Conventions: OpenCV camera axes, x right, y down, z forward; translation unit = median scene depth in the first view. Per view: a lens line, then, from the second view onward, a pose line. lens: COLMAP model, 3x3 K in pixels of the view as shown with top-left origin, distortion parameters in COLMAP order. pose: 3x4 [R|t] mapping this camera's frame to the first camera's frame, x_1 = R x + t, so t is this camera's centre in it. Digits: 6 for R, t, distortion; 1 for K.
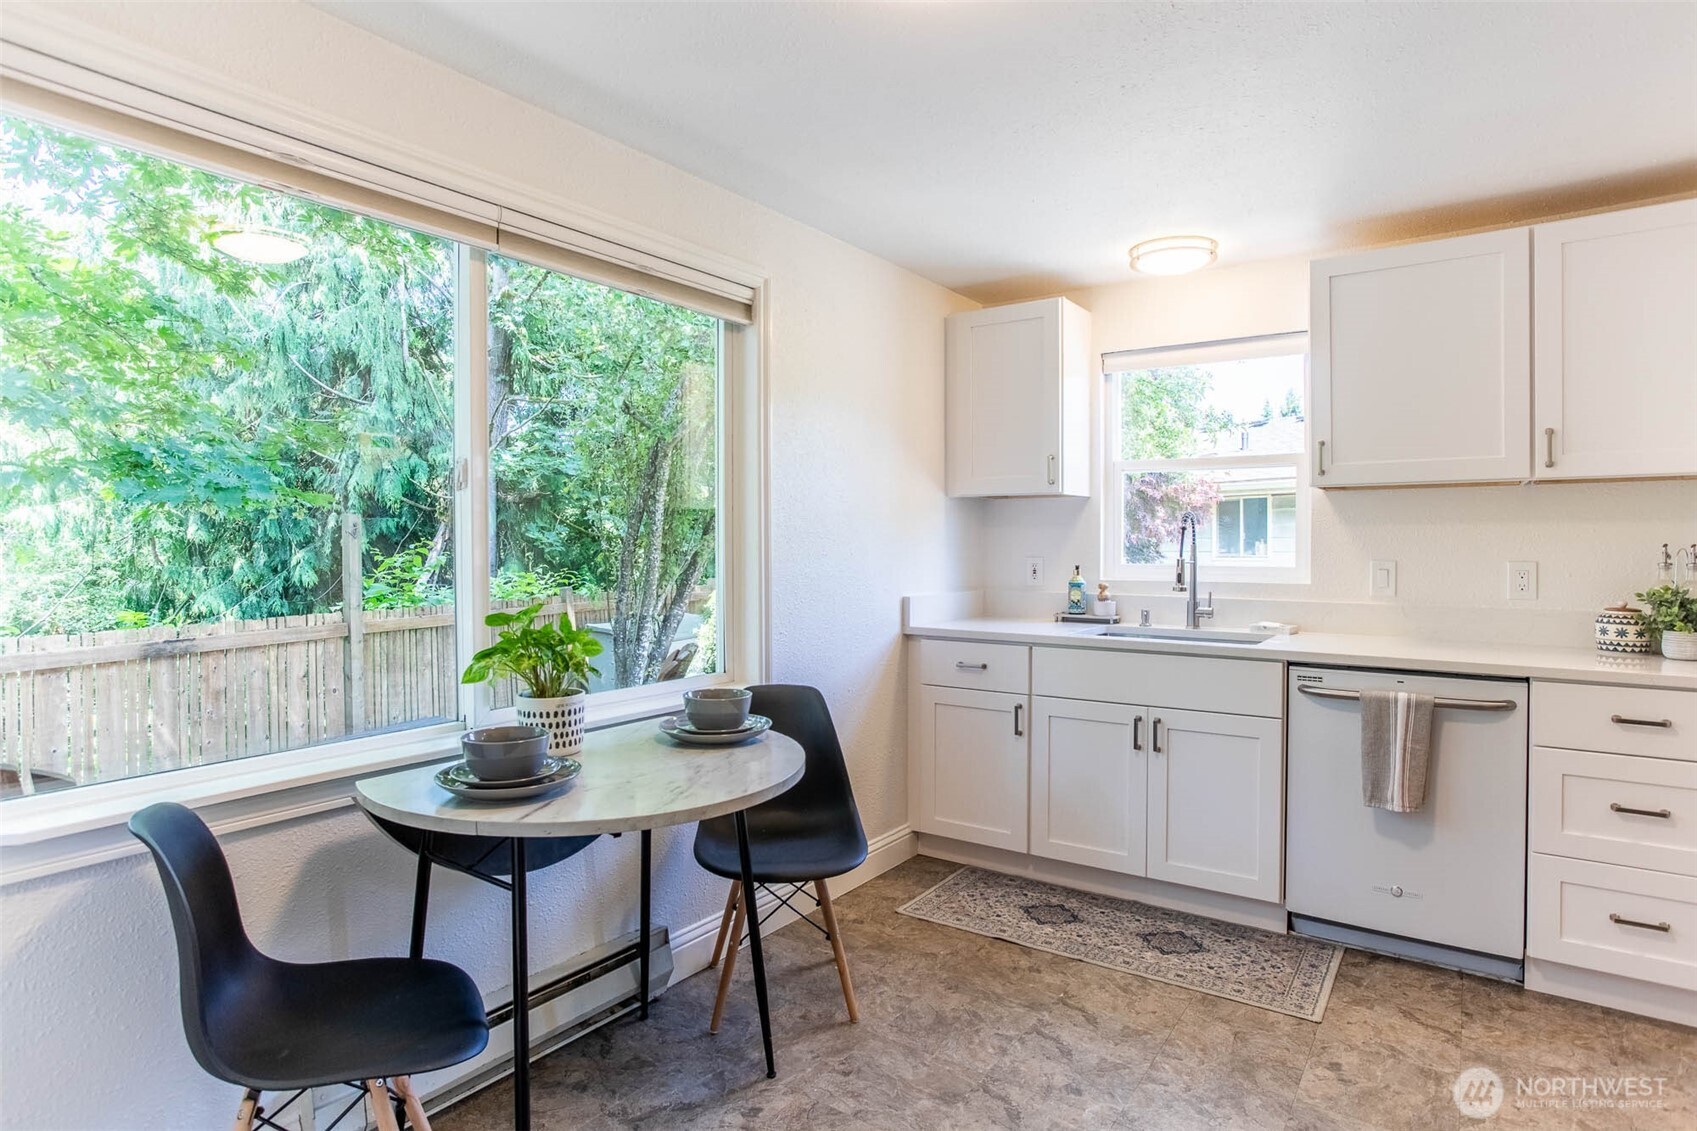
lens RADIAL K [[945.5, 0, 890.9], [0, 945.5, 560.2], [0, 0, 1]] dist [-0.043160, 0.050467]
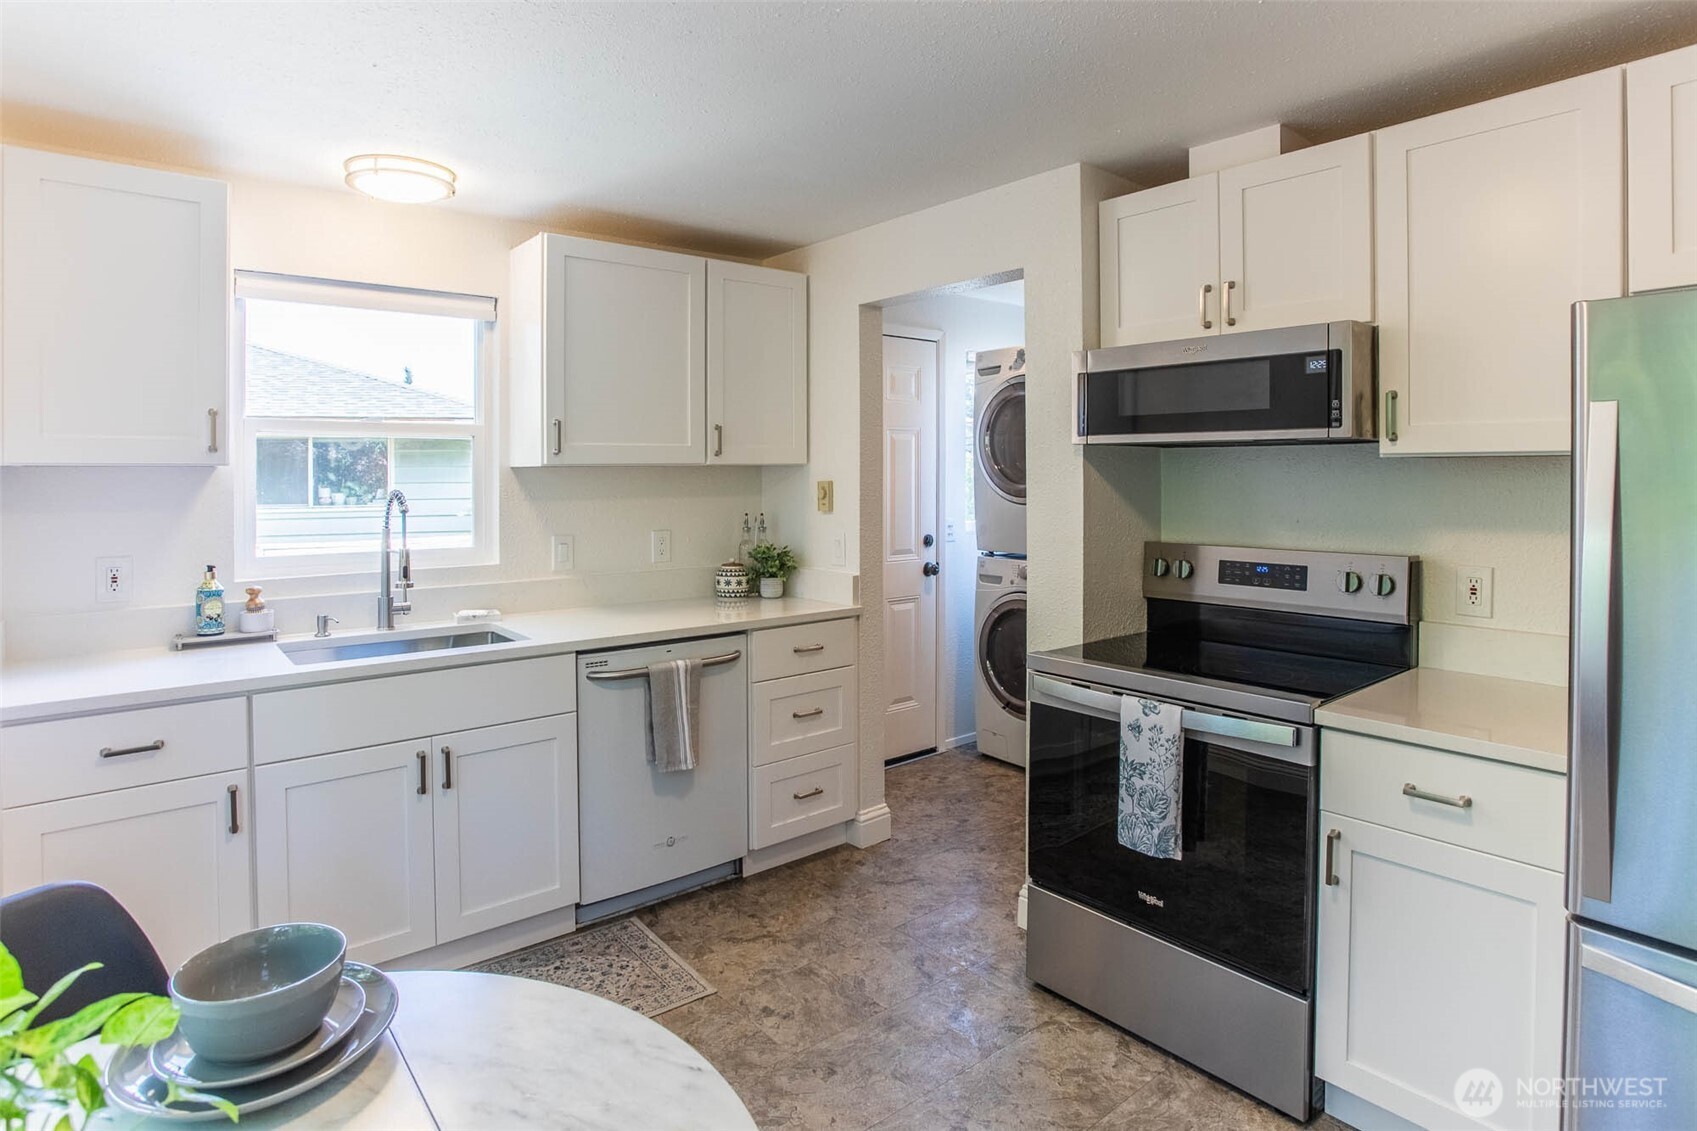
lens RADIAL K [[906.4, 0, 875.8], [0, 906.4, 492.9], [0, 0, 1]] dist [-0.070475, 0.033056]
pose [[0.289513, -0.018631, 0.956993, -0.371740], [0.021777, 0.999680, 0.012874, -0.060099], [-0.956926, 0.017113, 0.289826, 0.447608]]
